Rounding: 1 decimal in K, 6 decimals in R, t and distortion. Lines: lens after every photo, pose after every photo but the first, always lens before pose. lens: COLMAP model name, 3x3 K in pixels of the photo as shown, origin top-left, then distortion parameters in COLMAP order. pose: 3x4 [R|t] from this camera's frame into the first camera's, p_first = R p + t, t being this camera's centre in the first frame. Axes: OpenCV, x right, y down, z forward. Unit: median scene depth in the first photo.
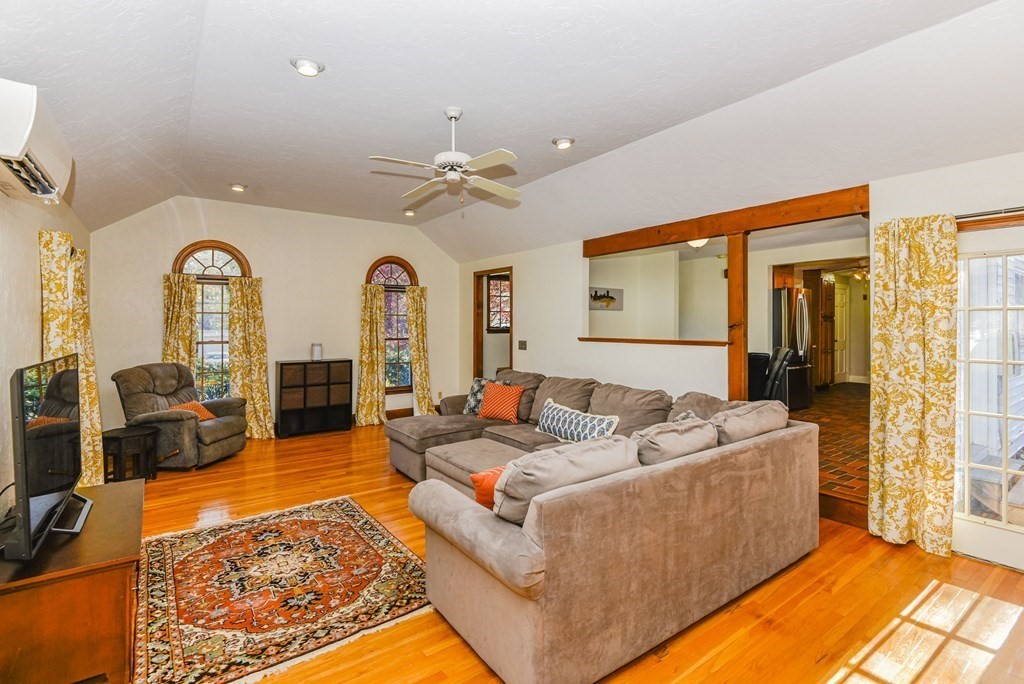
lens RADIAL K [[491.7, 0, 544.9], [0, 491.7, 338.9], [0, 0, 1]] dist [0.001362, -0.000112]
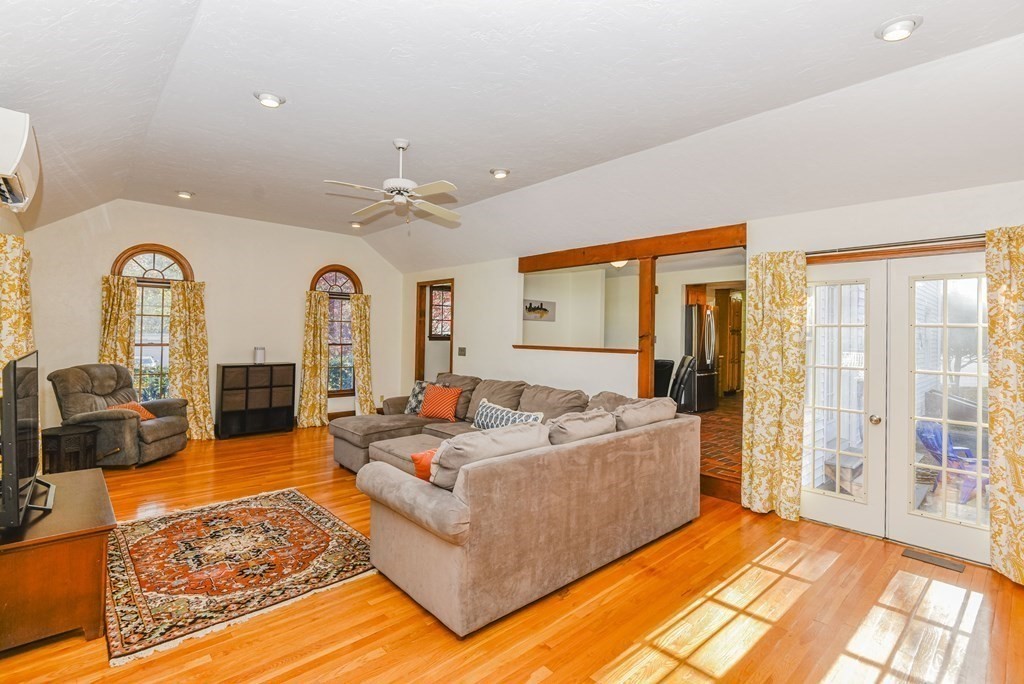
lens RADIAL K [[491.7, 0, 544.9], [0, 491.7, 338.9], [0, 0, 1]] dist [0.001362, -0.000112]
pose [[0.993461, 0.016503, 0.112971, 0.024540], [-0.014158, 0.999668, -0.021524, 0.010576], [-0.113289, 0.019784, 0.993365, -0.176783]]
